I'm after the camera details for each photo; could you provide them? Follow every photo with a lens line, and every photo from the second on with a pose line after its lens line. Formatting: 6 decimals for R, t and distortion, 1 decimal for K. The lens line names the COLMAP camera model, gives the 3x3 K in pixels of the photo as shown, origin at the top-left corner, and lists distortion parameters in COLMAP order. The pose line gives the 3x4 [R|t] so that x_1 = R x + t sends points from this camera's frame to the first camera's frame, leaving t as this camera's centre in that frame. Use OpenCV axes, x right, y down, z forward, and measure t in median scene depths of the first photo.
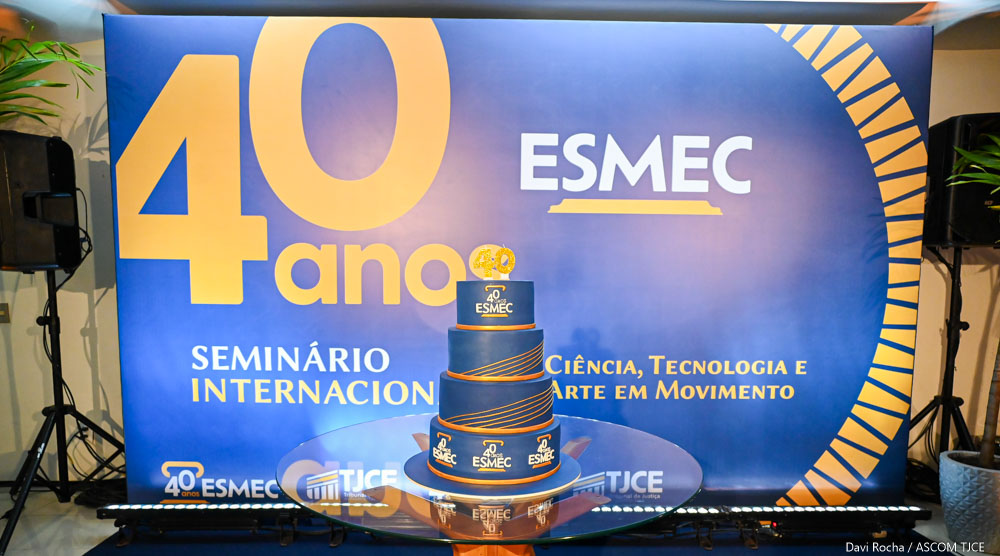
lens RADIAL K [[603.8, 0, 500.4], [0, 603.8, 330.4], [0, 0, 1]] dist [-0.061185, 0.045495]
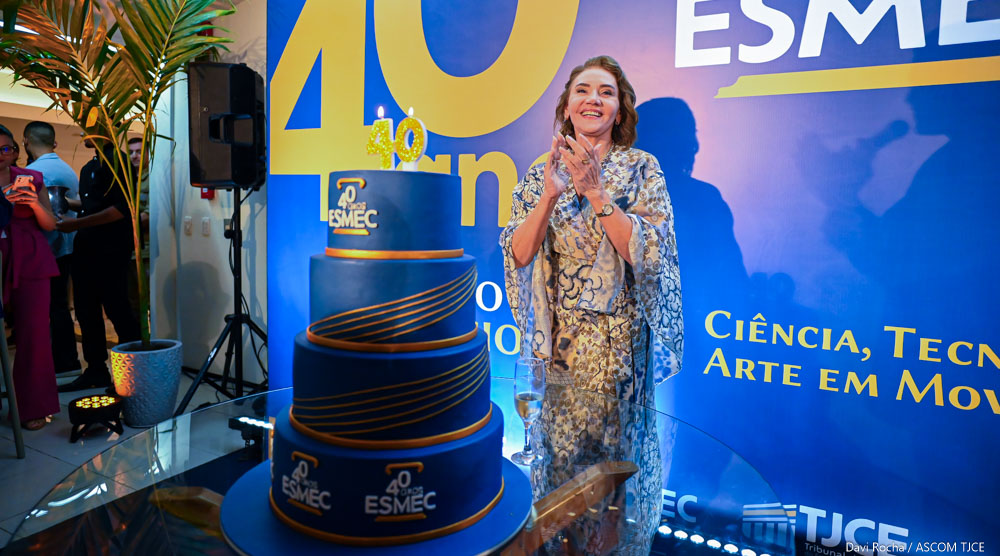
lens RADIAL K [[603.8, 0, 503.2], [0, 603.8, 241.7], [0, 0, 1]] dist [-0.061185, 0.045495]
pose [[0.871886, 0.037879, -0.488241, 0.203194], [-0.057617, 0.998014, -0.025463, -0.003869], [0.486307, 0.050332, 0.872337, 0.302990]]
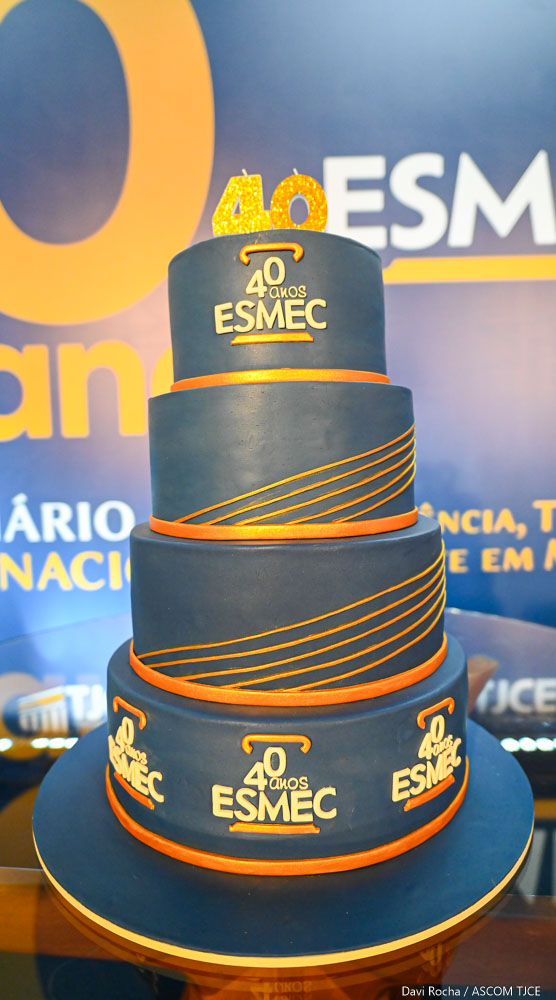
lens RADIAL K [[603.8, 0, 282.6], [0, 603.8, 506.1], [0, 0, 1]] dist [-0.061185, 0.045495]
pose [[0.998840, -0.028919, -0.038508, 0.003125], [0.029245, 0.999541, 0.007910, 0.033591], [0.038262, -0.009027, 0.999227, 0.353791]]
